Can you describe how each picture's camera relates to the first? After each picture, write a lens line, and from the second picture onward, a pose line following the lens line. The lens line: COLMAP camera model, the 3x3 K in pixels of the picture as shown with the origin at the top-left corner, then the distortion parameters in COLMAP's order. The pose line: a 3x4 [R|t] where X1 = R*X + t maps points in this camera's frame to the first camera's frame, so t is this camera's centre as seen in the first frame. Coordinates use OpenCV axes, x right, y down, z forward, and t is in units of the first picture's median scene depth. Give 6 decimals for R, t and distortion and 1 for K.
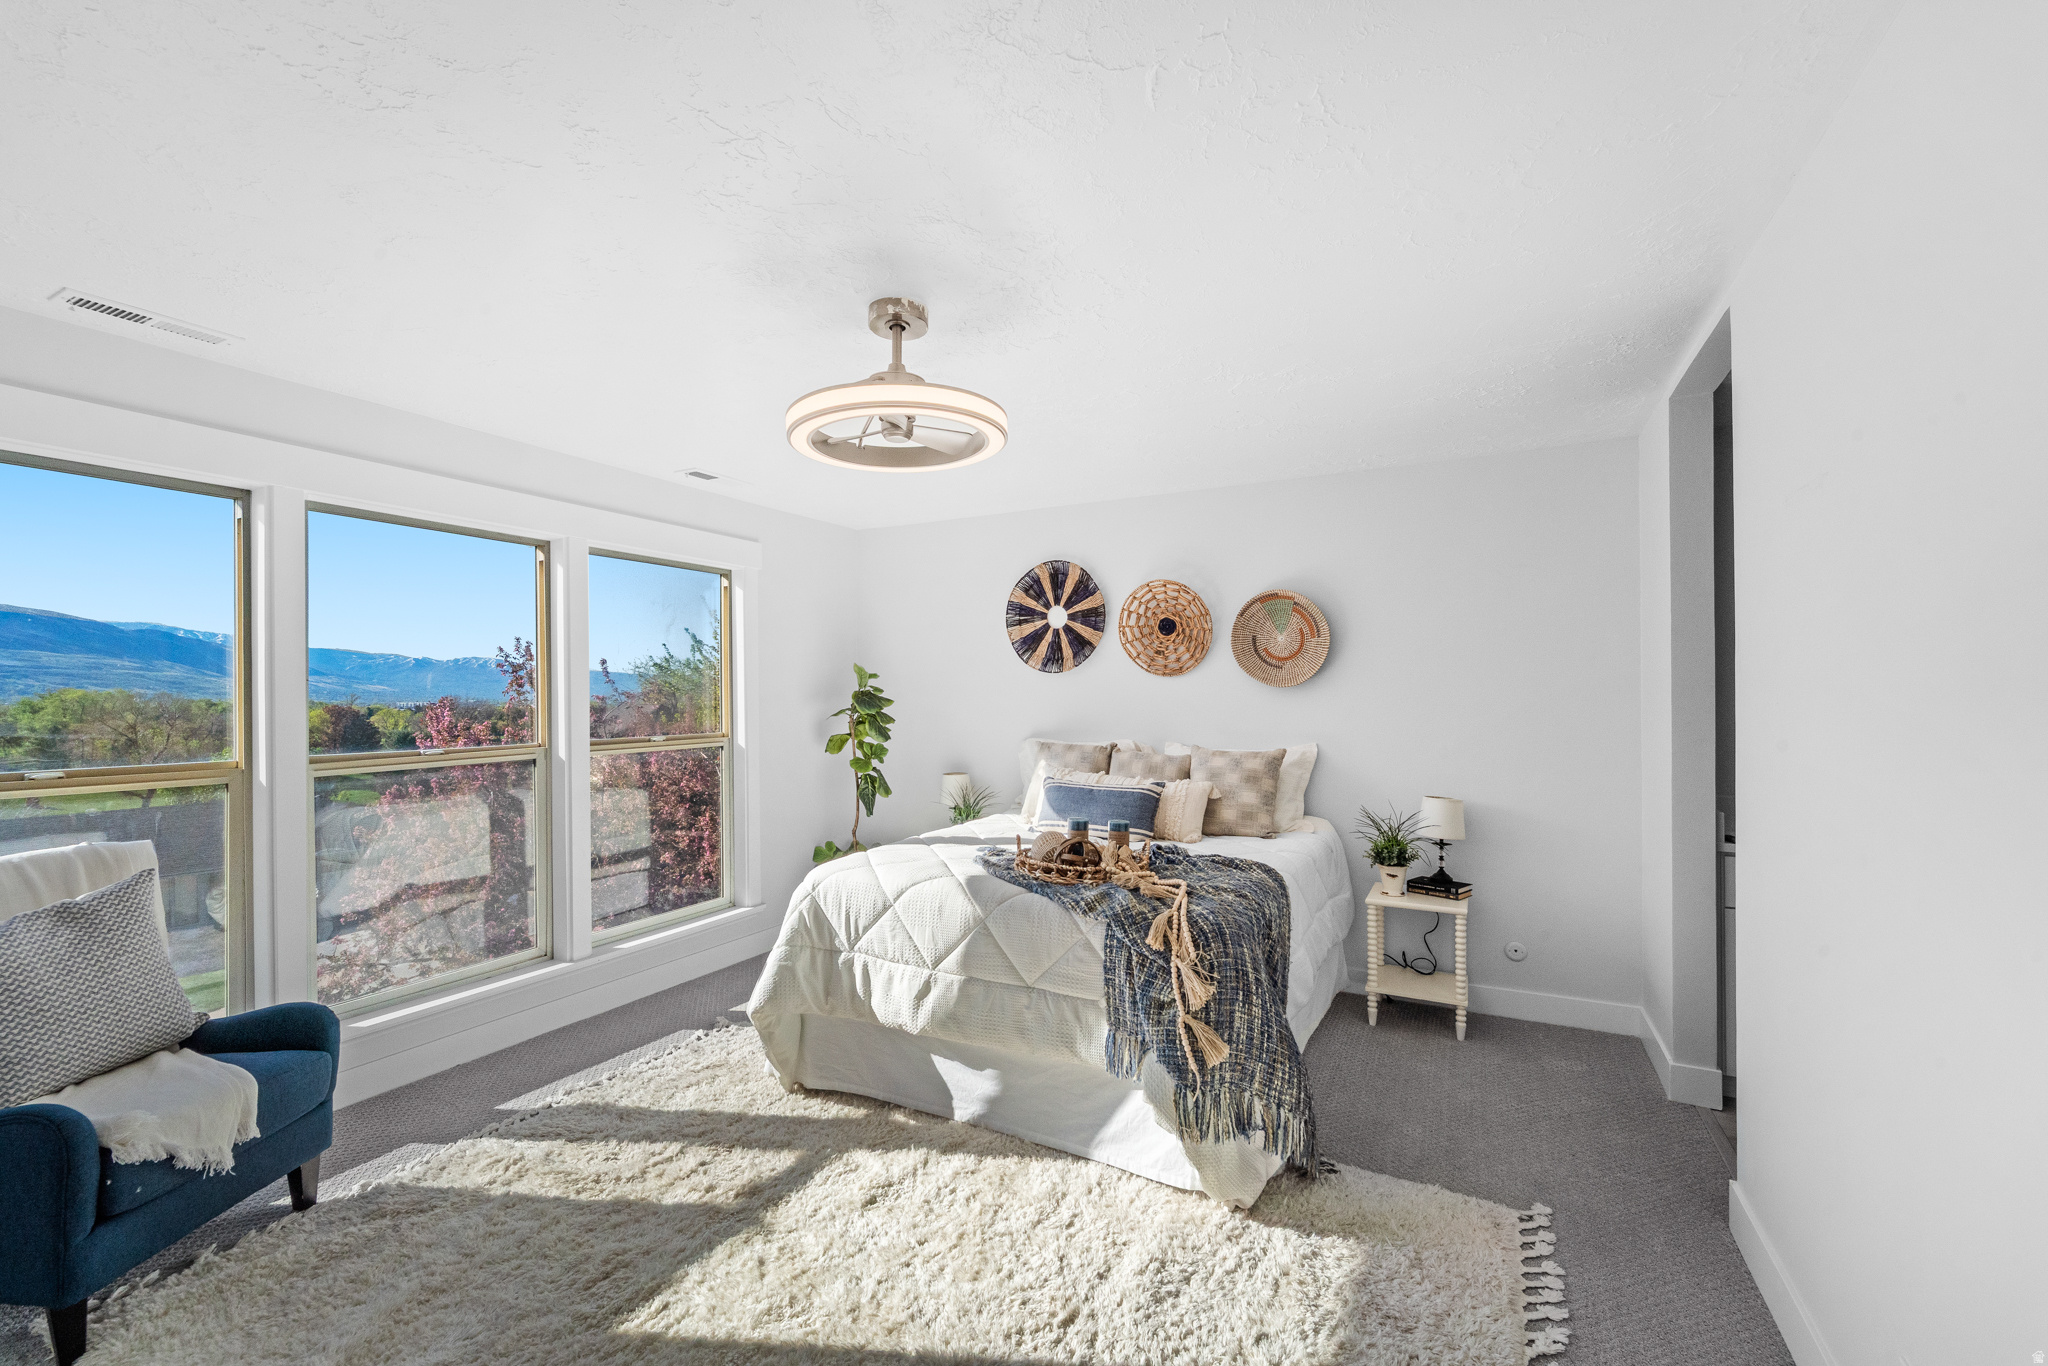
lens RADIAL K [[858.5, 0, 1017.6], [0, 858.5, 696.7], [0, 0, 1]] dist [0.003749, -0.002782]
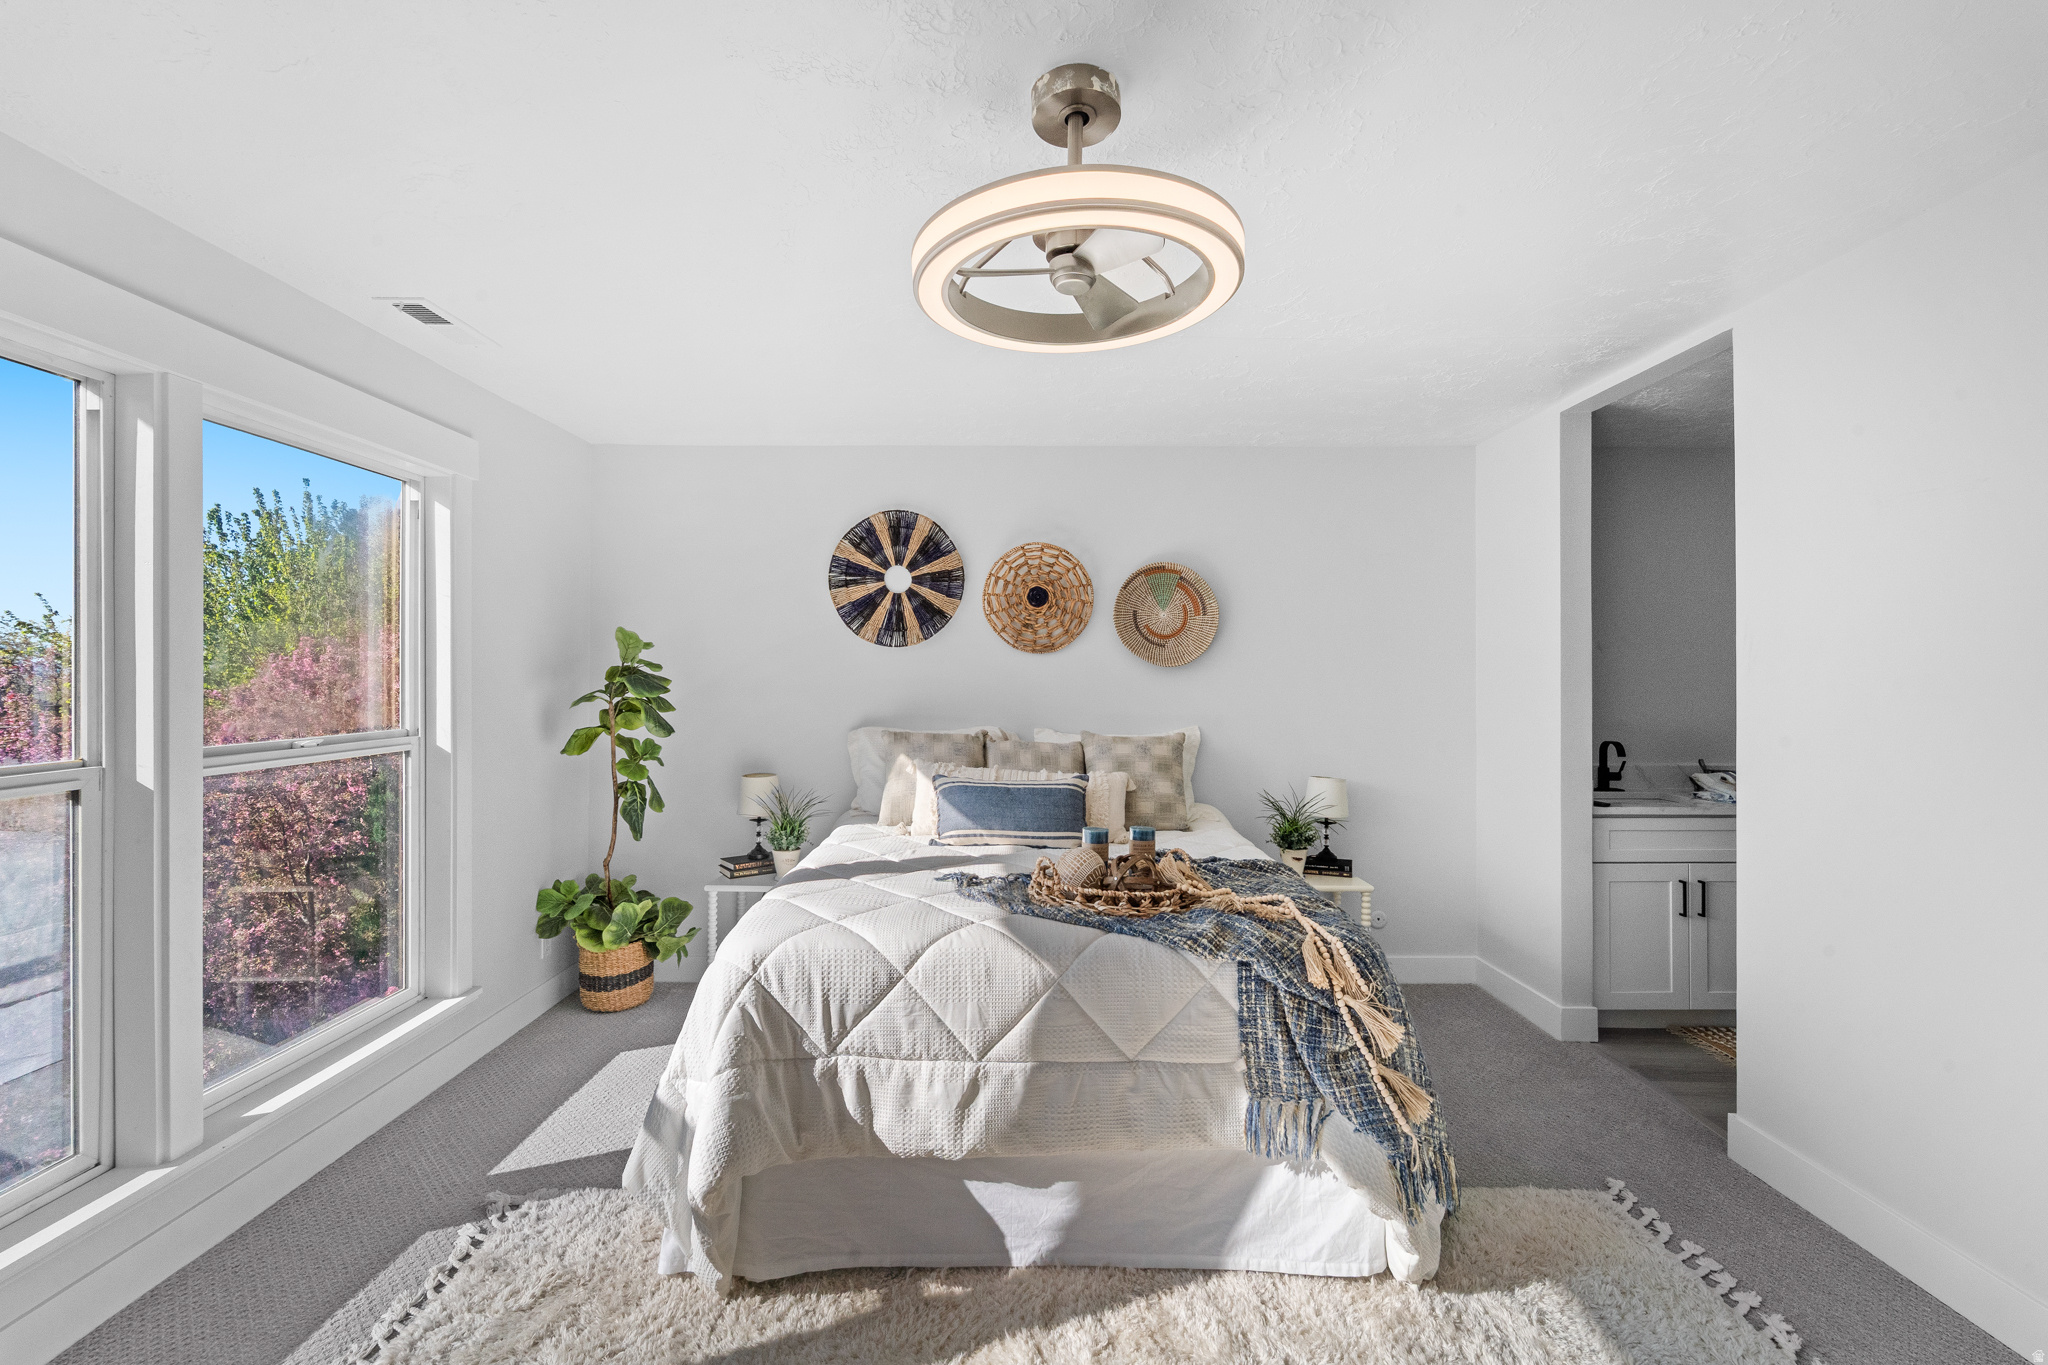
lens RADIAL K [[858.5, 0, 1020.7], [0, 858.5, 672.2], [0, 0, 1]] dist [0.003749, -0.002782]
pose [[0.879275, 0.007193, 0.476260, -0.314077], [-0.004490, 0.999967, -0.006813, 0.002201], [-0.476293, 0.003852, 0.879278, 0.279061]]
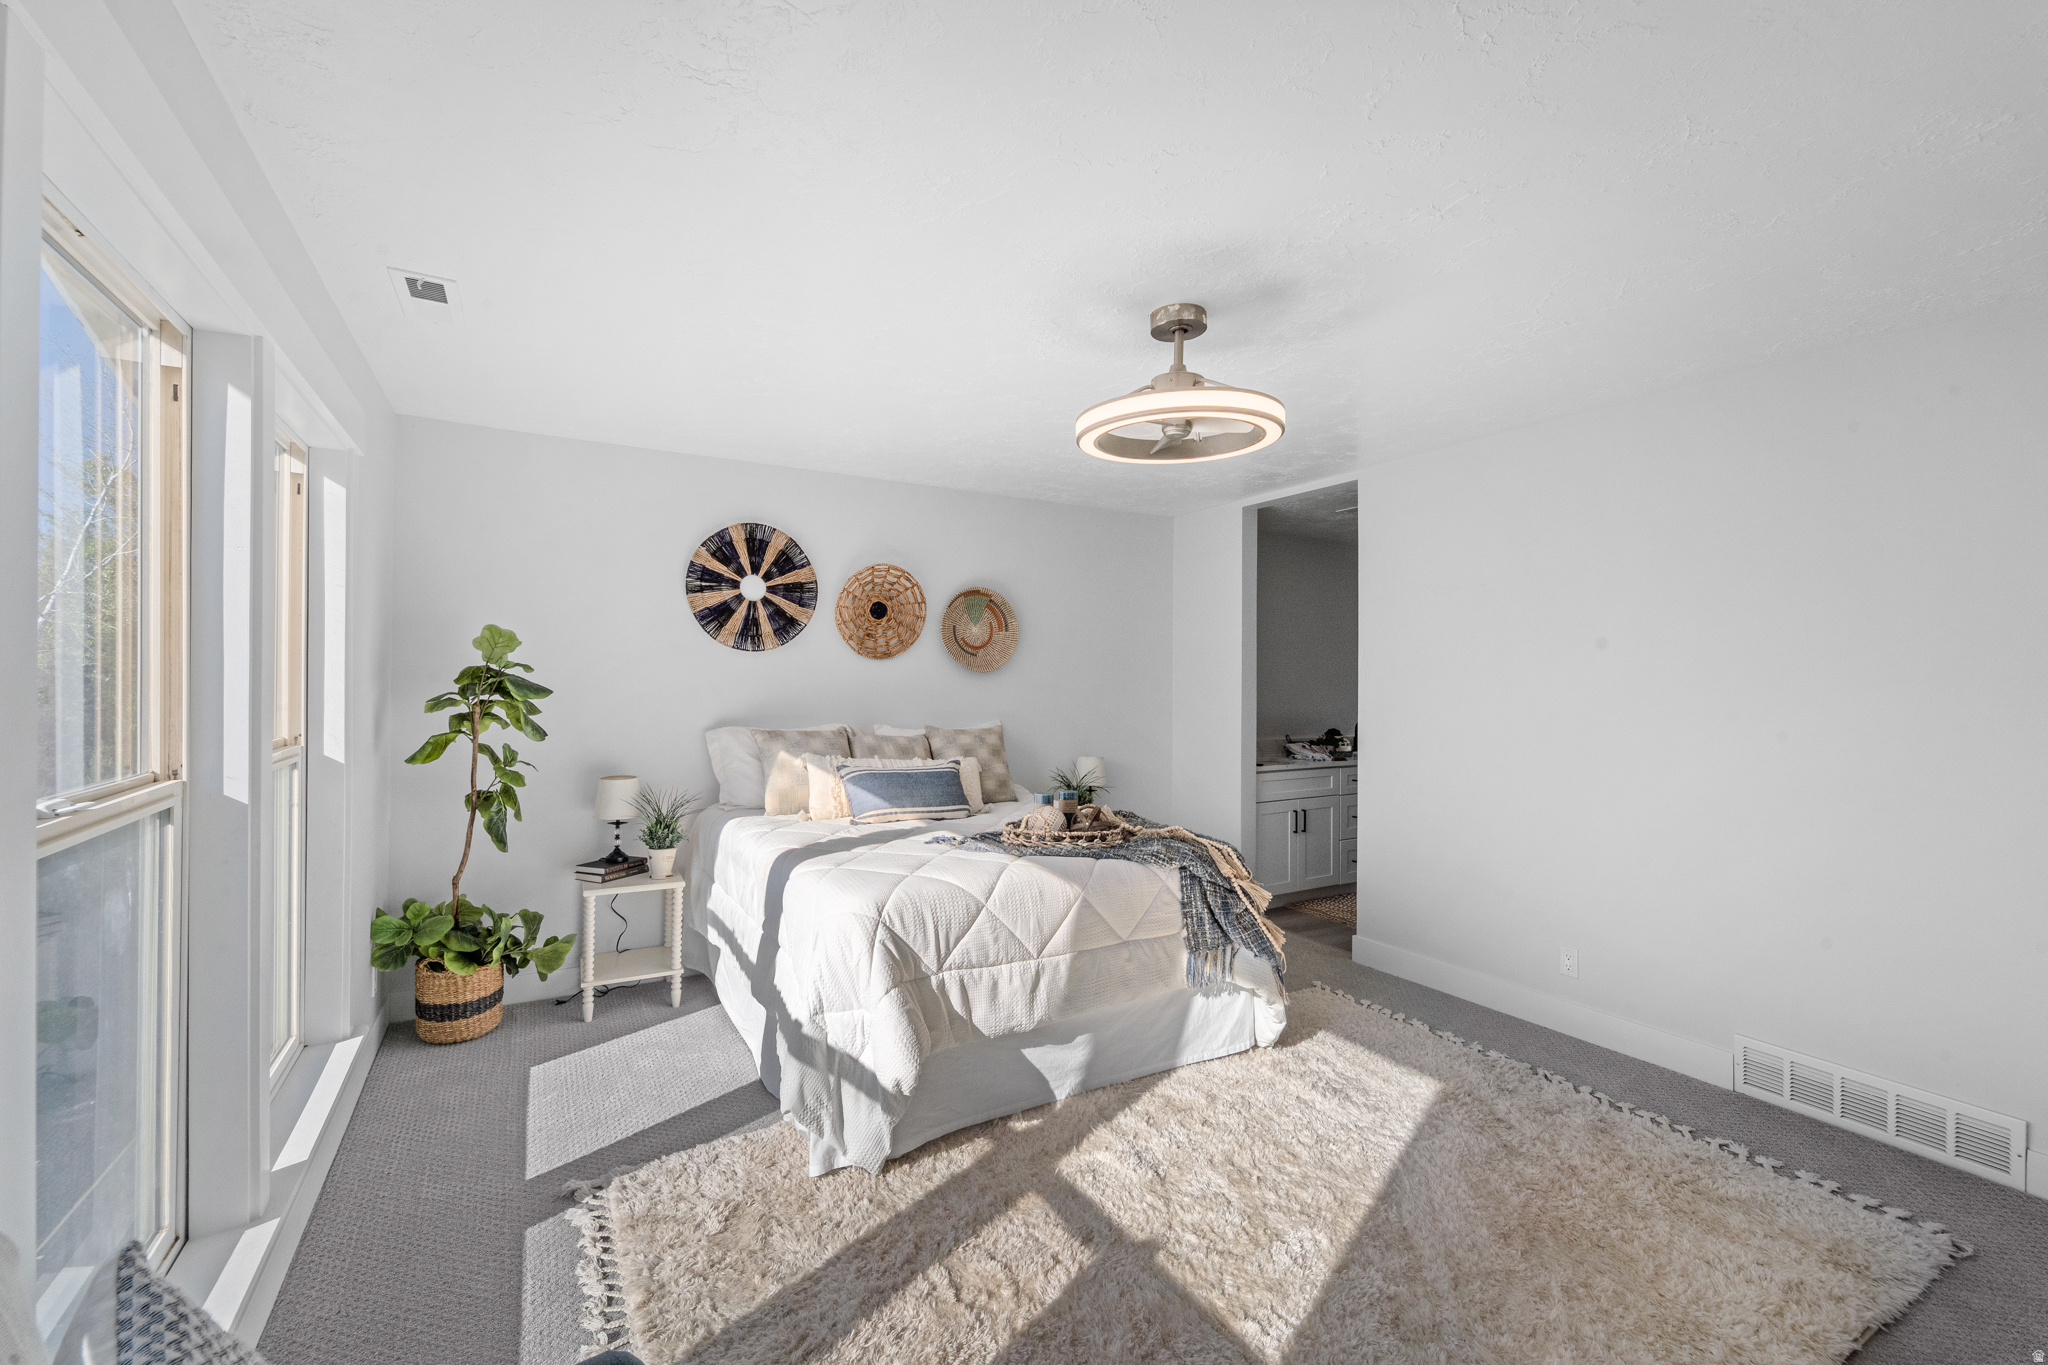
lens RADIAL K [[858.5, 0, 1025.6], [0, 858.5, 679.0], [0, 0, 1]] dist [0.003749, -0.002782]
pose [[0.513675, 0.008509, 0.857942, -0.730378], [-0.007476, 0.999957, -0.005441, 0.004390], [-0.857952, -0.003619, 0.513717, 0.394642]]
